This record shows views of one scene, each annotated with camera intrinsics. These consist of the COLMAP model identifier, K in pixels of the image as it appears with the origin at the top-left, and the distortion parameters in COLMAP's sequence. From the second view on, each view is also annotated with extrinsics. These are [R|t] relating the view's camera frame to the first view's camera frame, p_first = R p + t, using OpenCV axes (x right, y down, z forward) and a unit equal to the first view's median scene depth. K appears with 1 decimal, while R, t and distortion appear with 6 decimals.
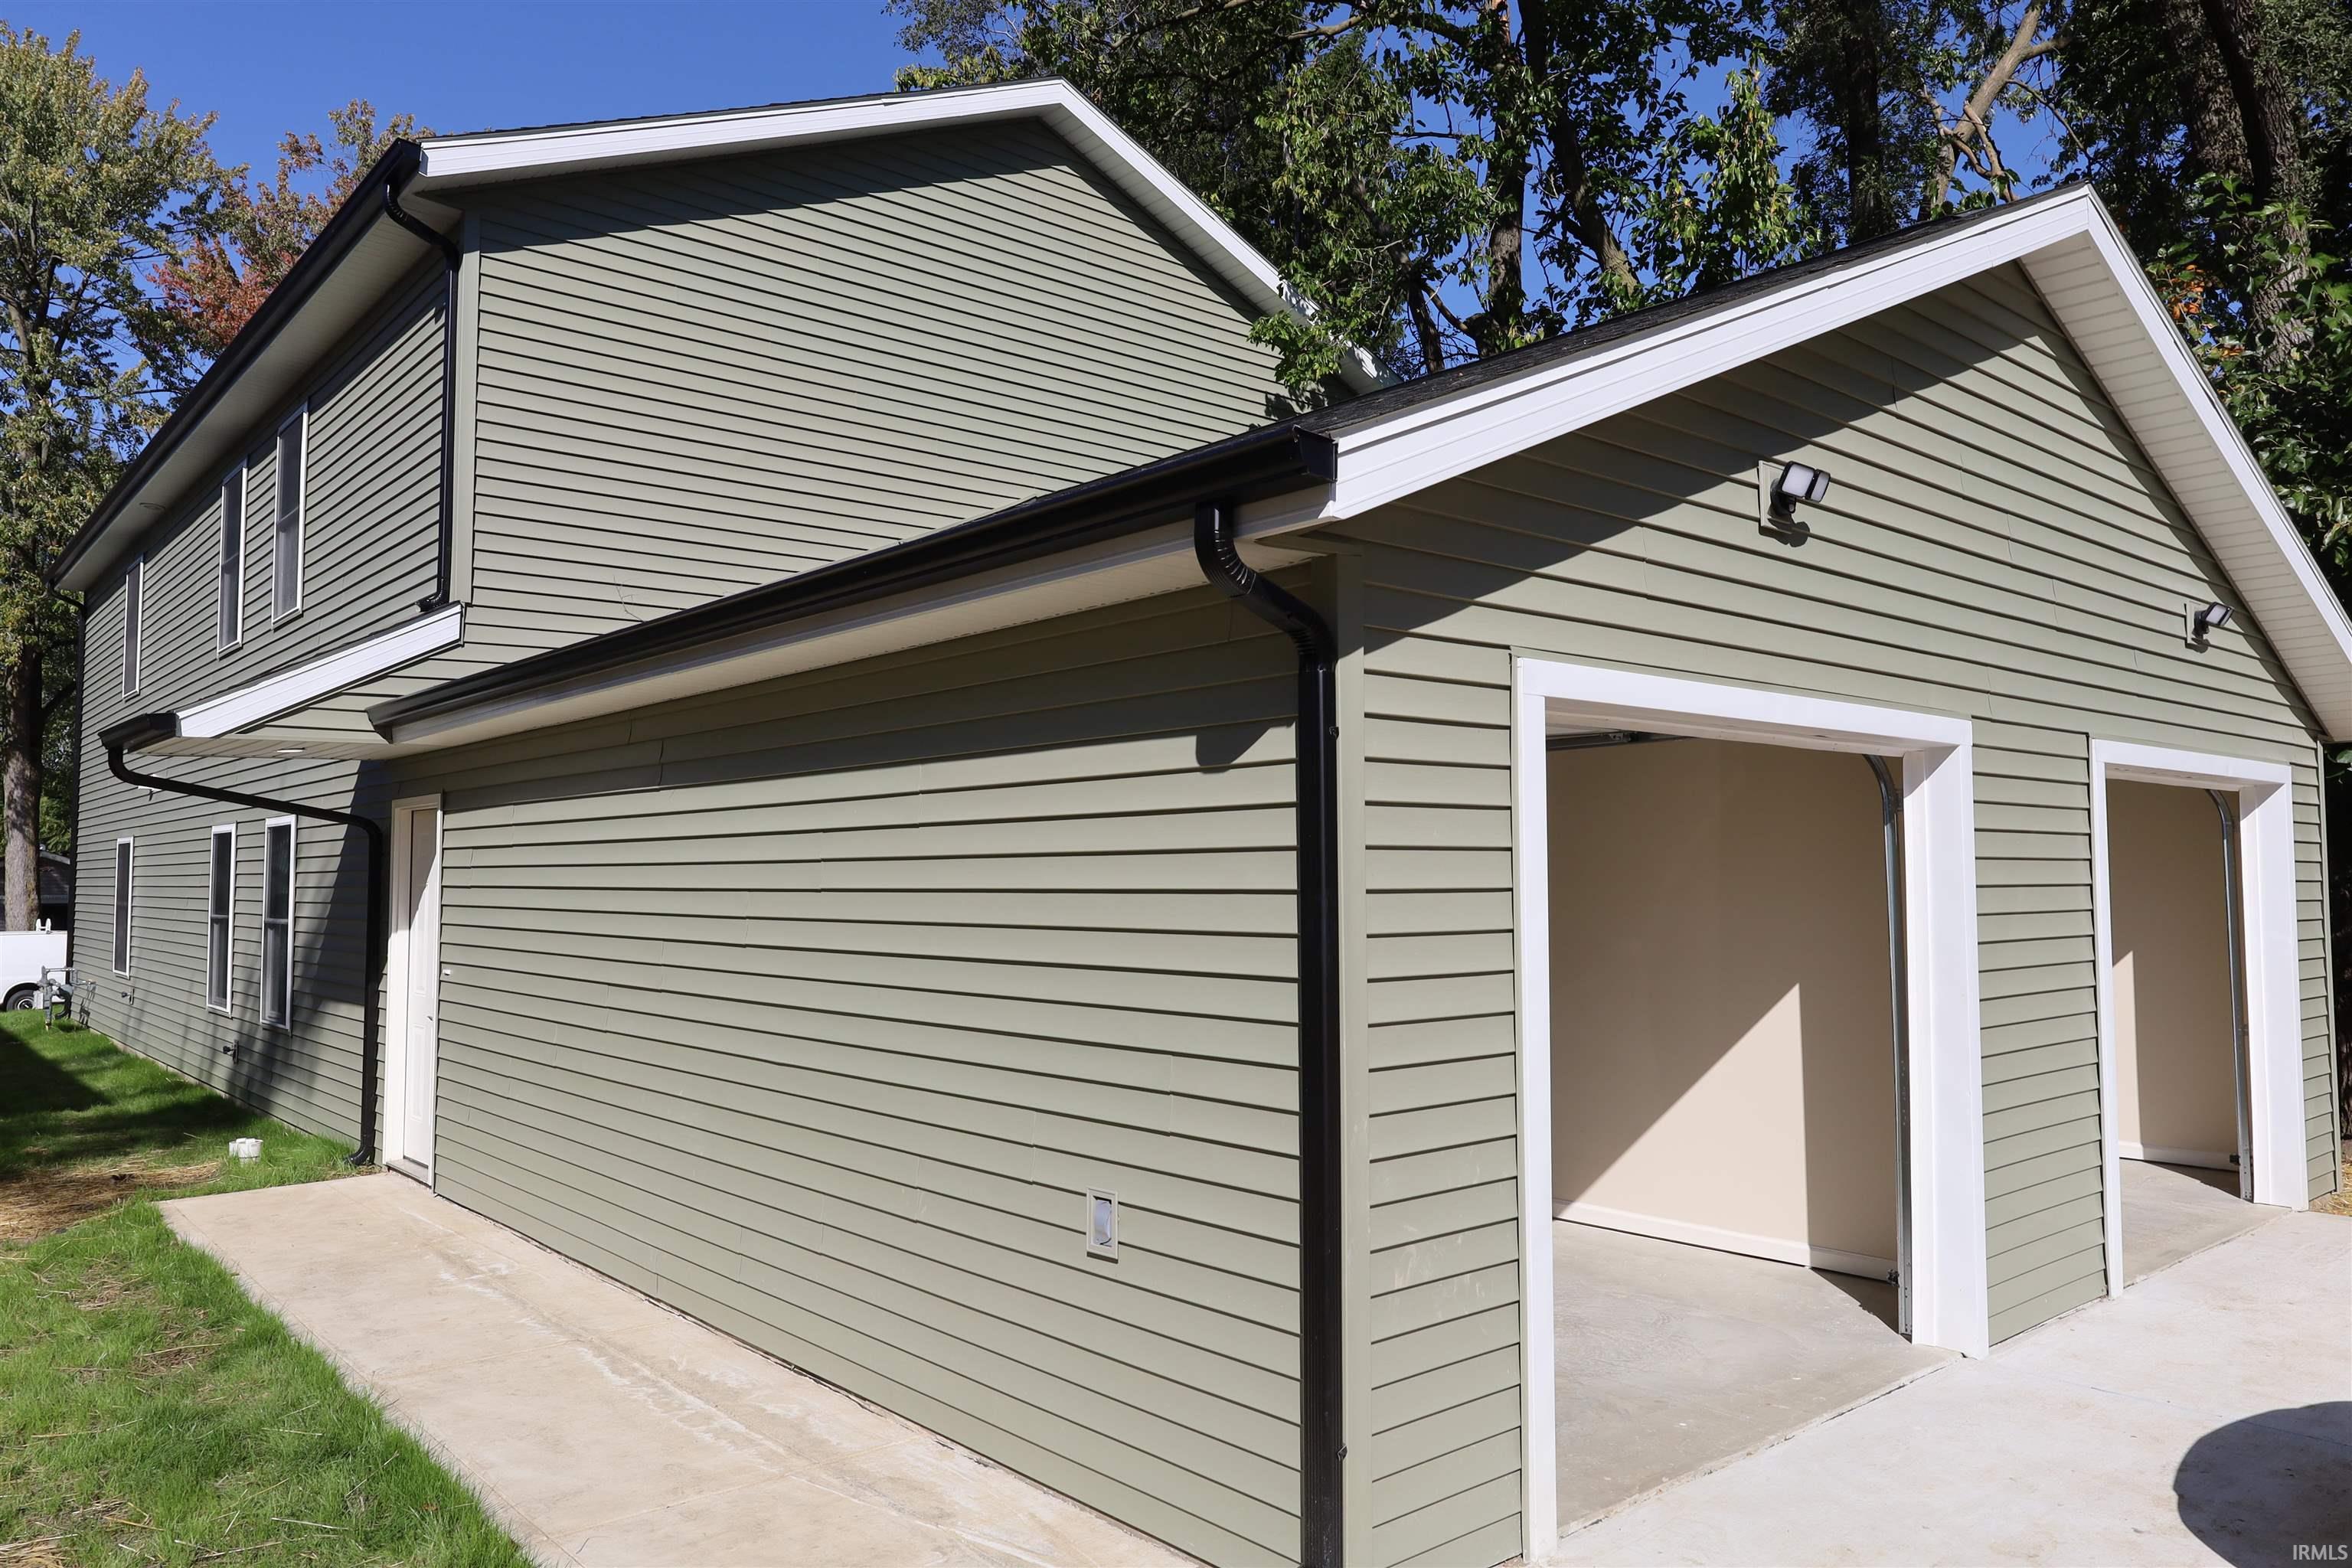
lens RADIAL K [[1609.5, 0, 1176.0], [0, 1609.5, 784.0], [0, 0, 1]] dist [0.000687, -0.008753]
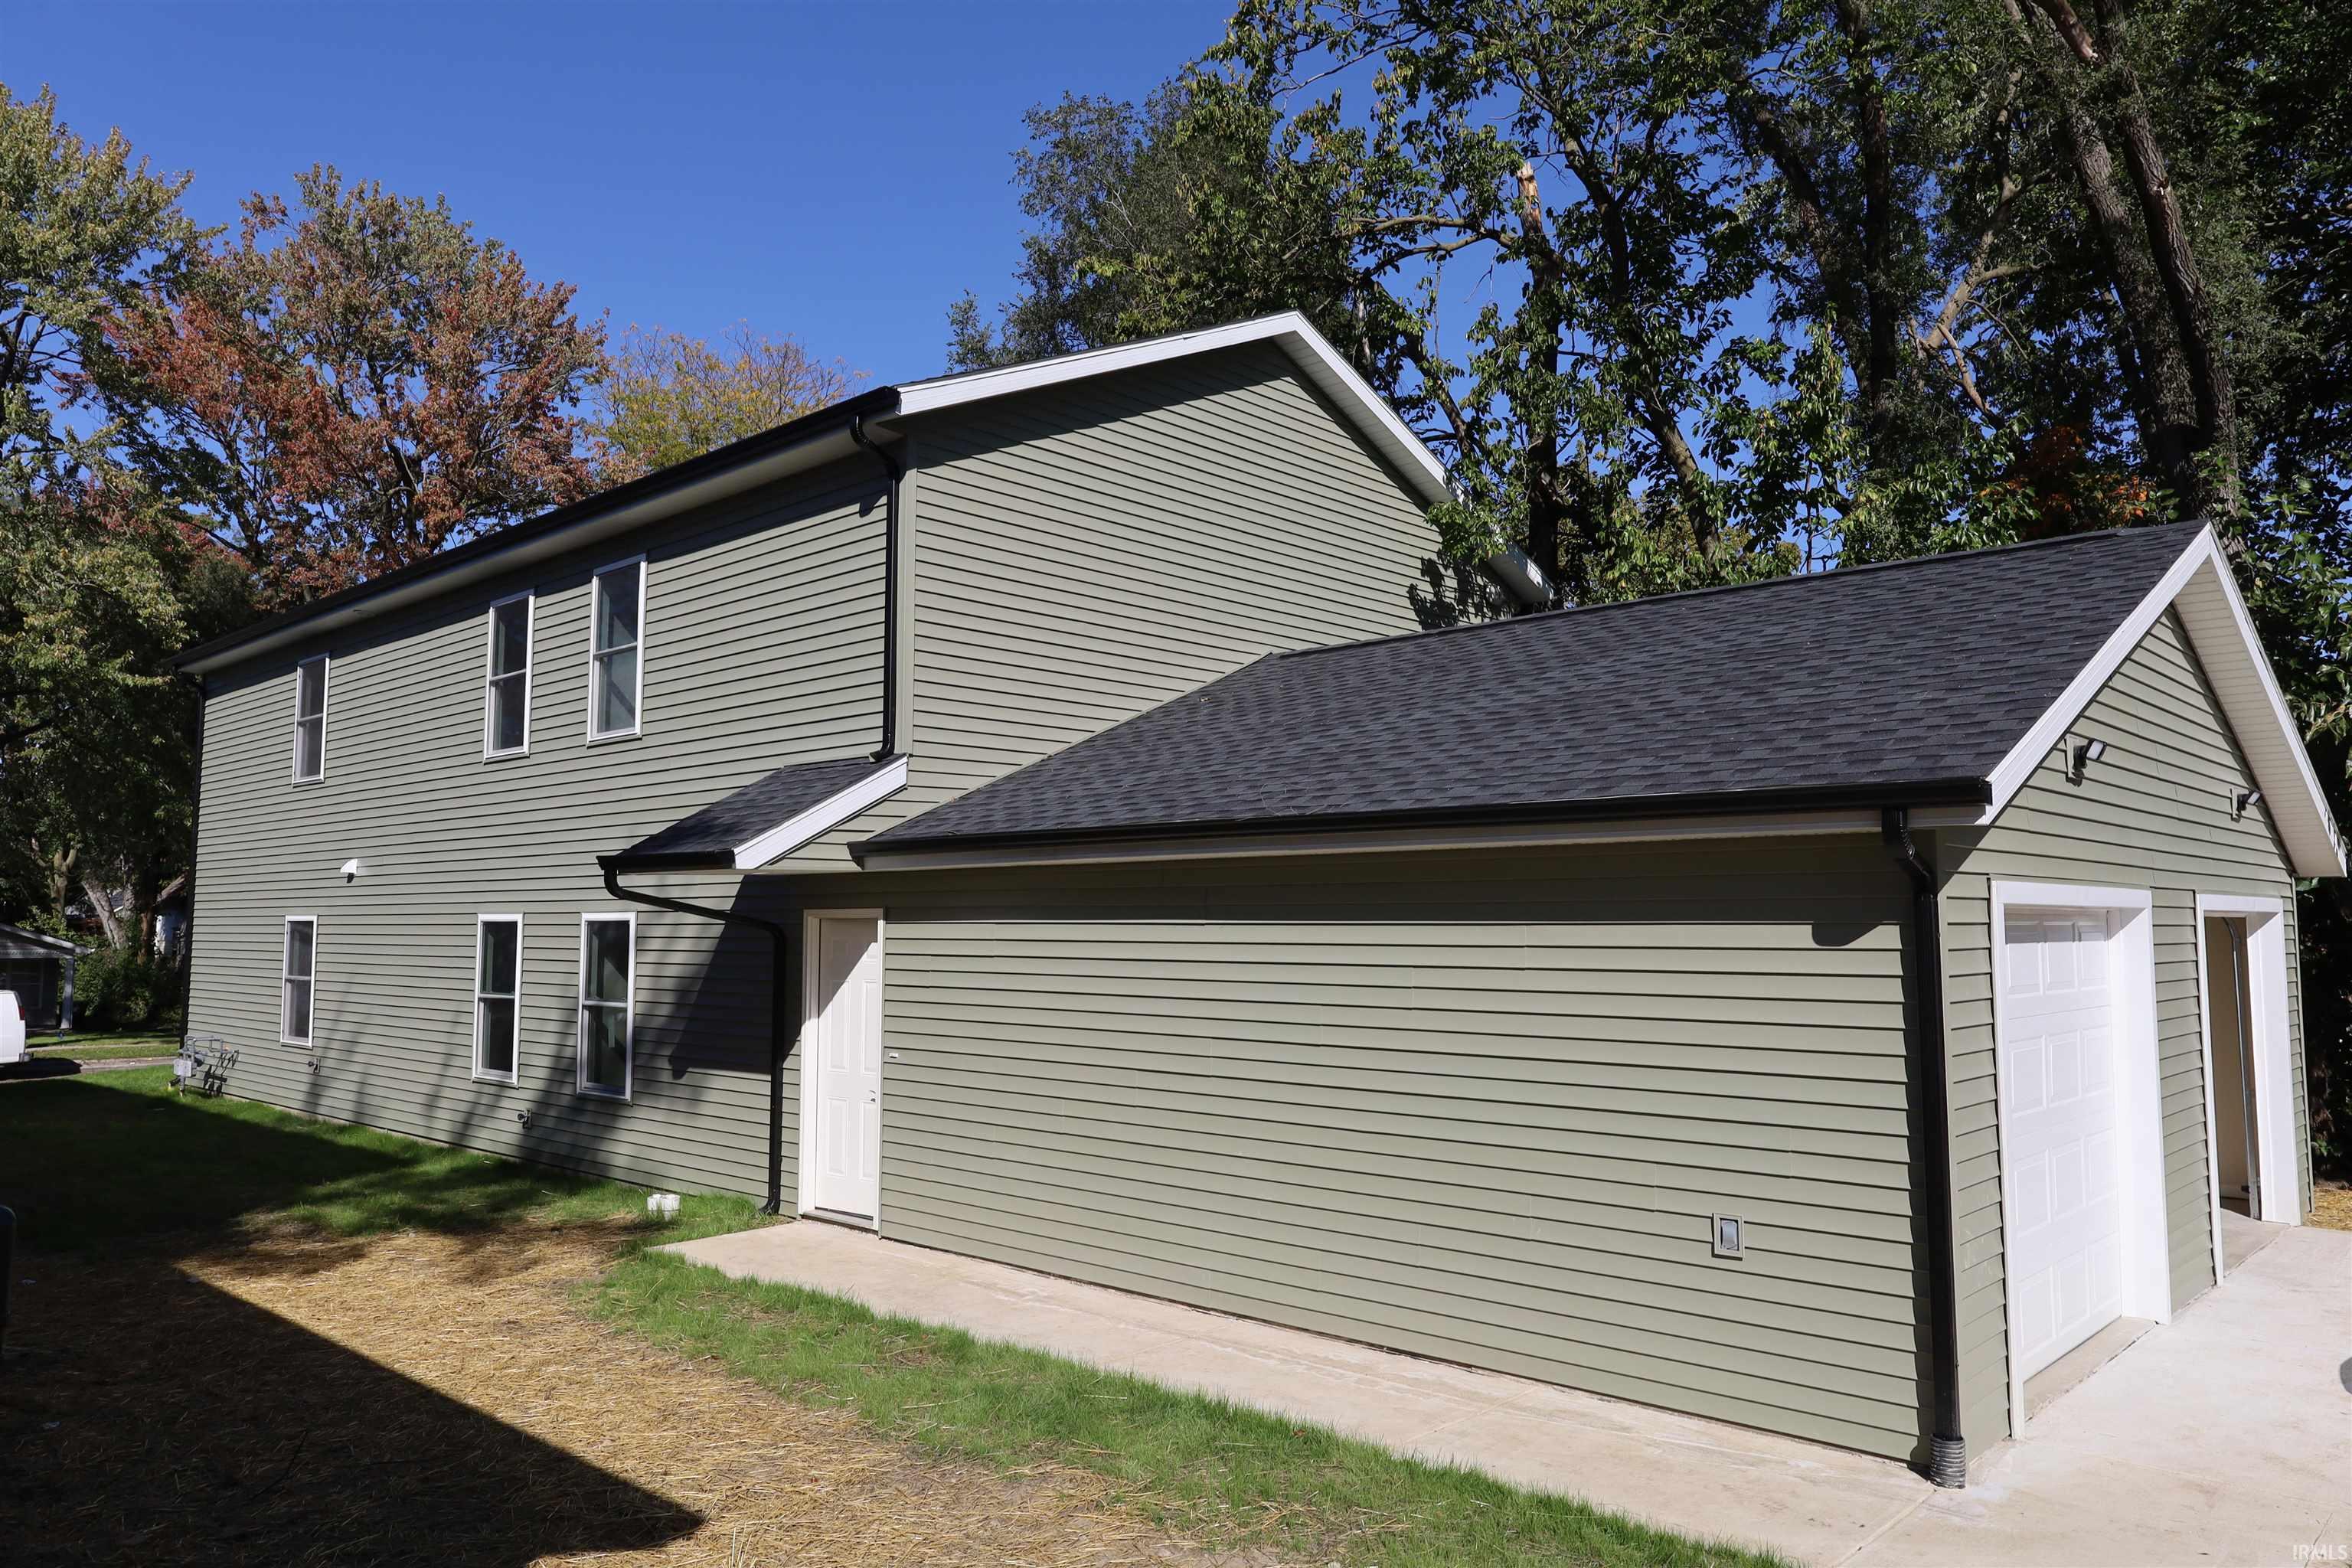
lens RADIAL K [[1617.1, 0, 1176.0], [0, 1617.1, 784.0], [0, 0, 1]] dist [-0.006094, 0.003224]
pose [[0.994136, 0.013758, 0.107262, -0.378022], [-0.010721, 0.999527, -0.028834, -0.057586], [-0.107608, 0.027515, 0.993813, -0.258066]]
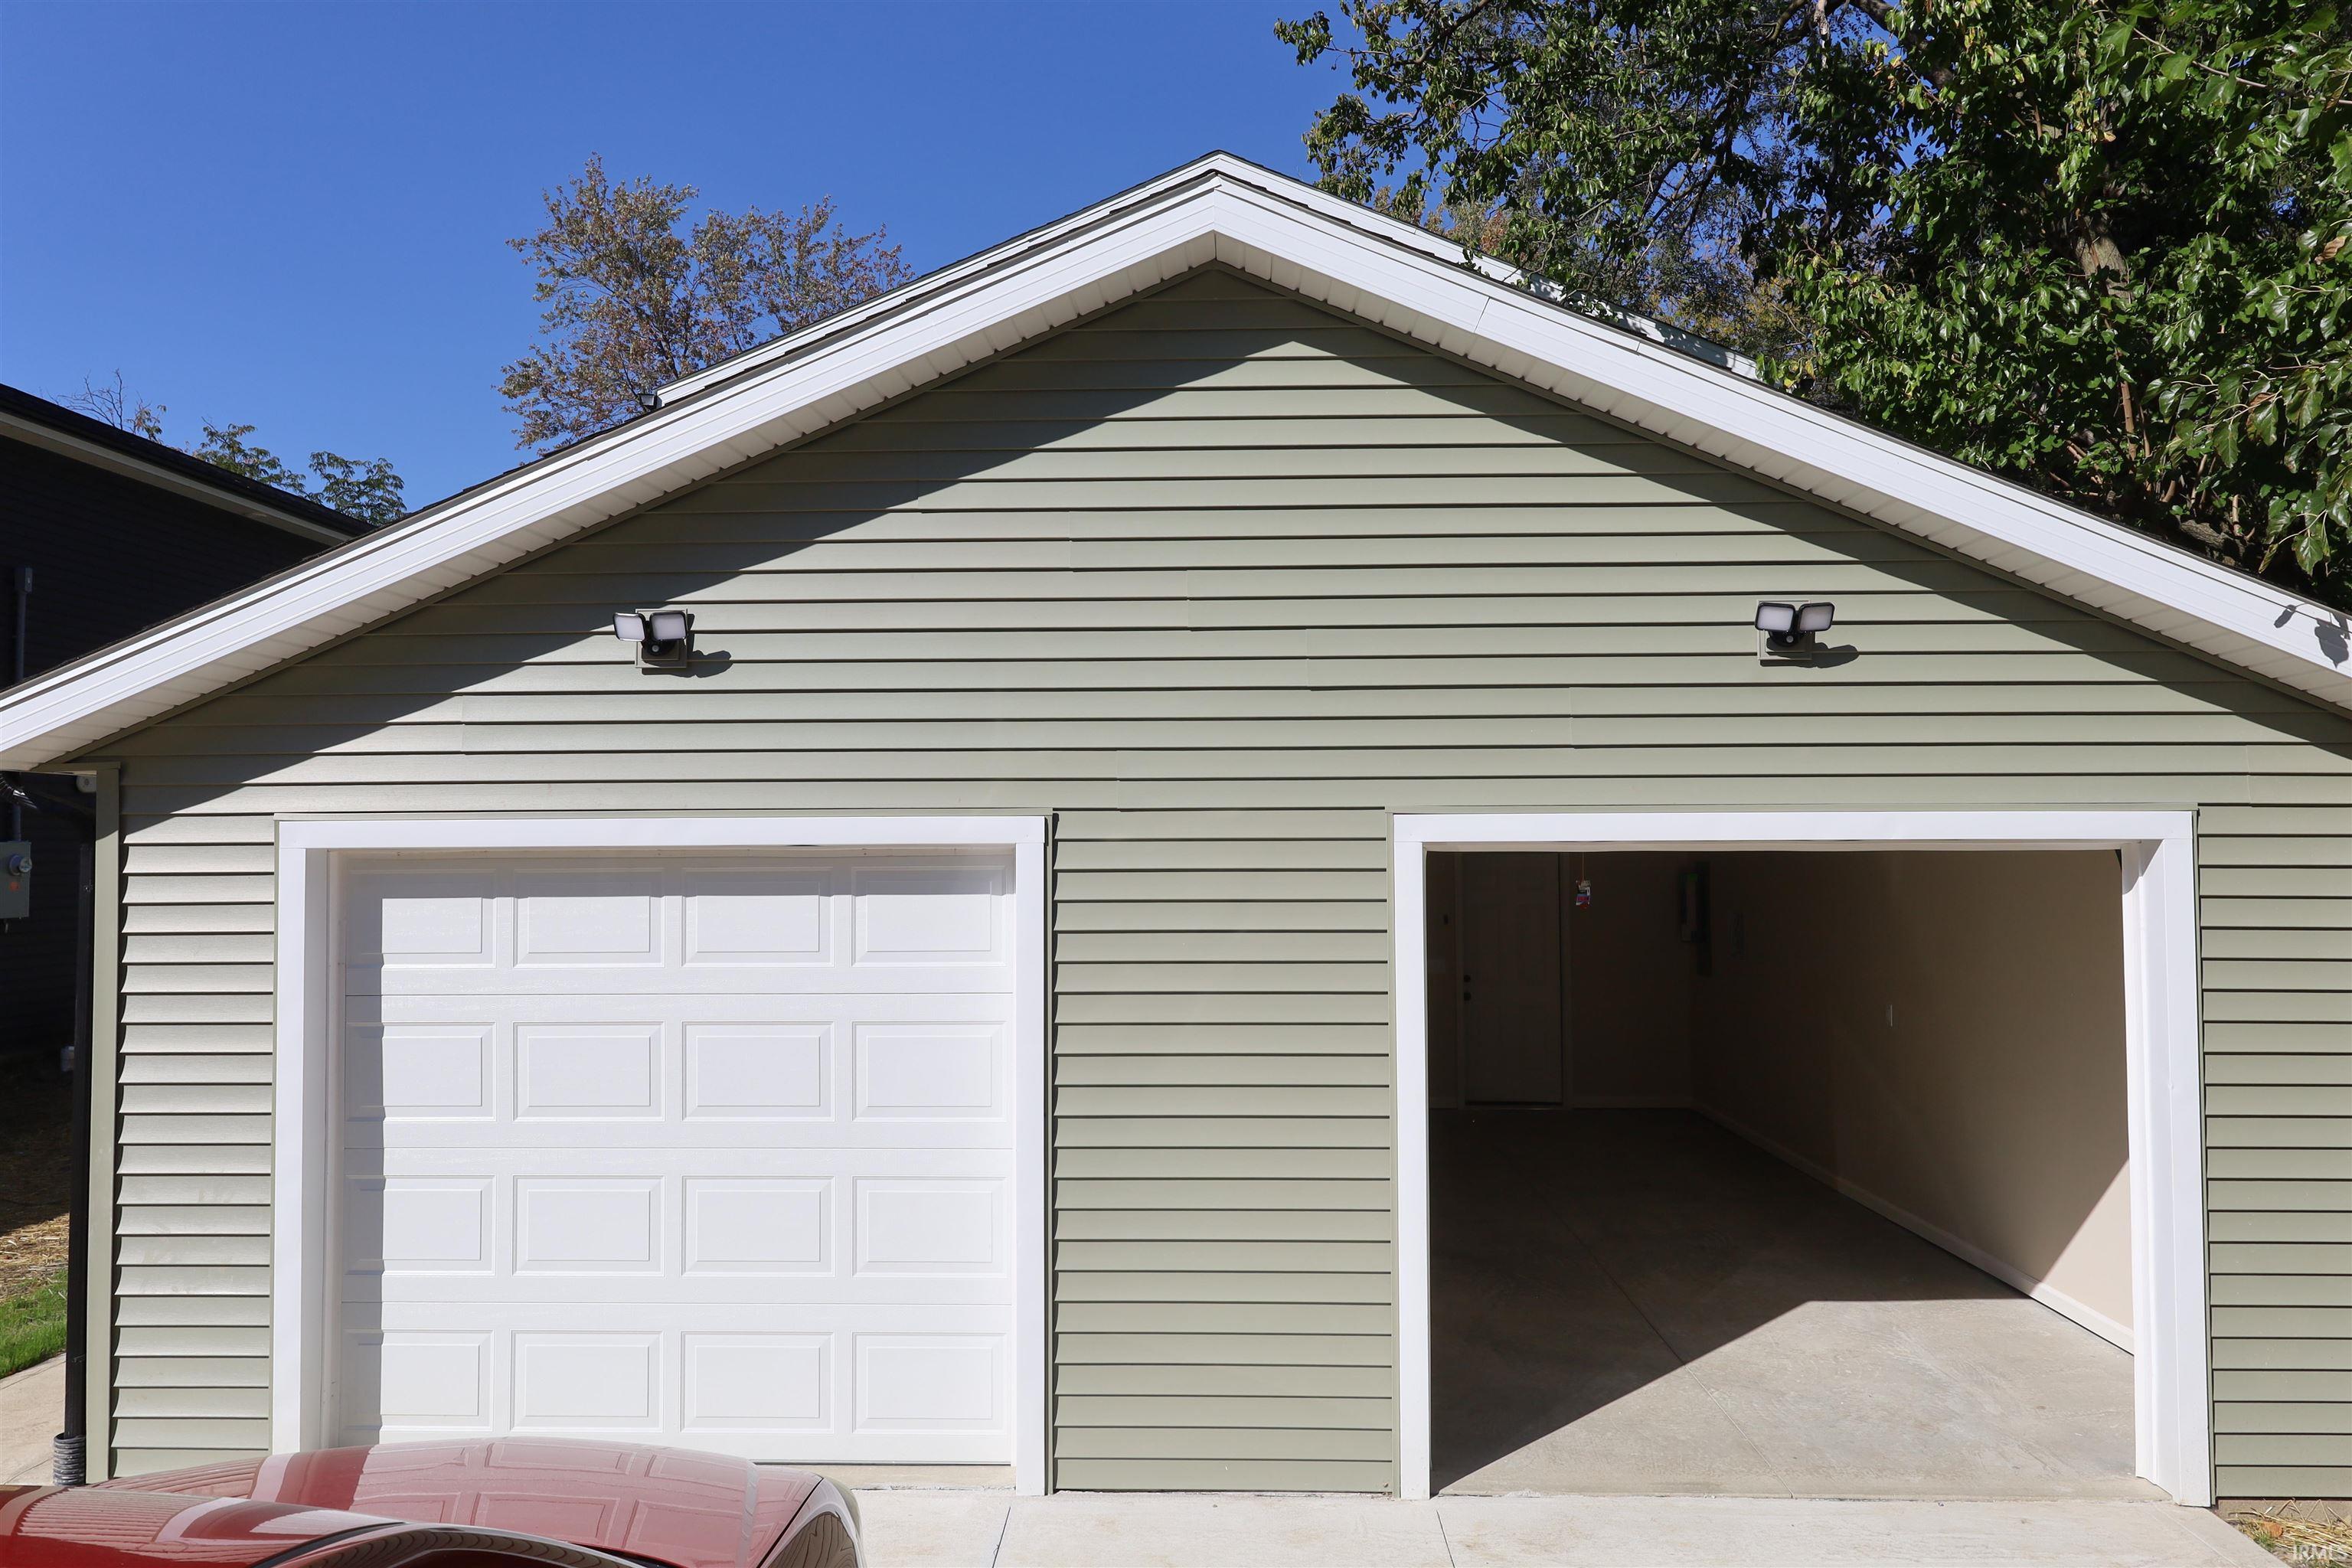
lens RADIAL K [[1617.1, 0, 1176.0], [0, 1617.1, 784.0], [0, 0, 1]] dist [-0.006094, 0.003224]
pose [[0.736229, -0.025367, -0.676256, 0.829681], [0.044483, 0.998950, 0.010956, -0.044832], [0.675268, -0.038148, 0.736585, 0.249923]]
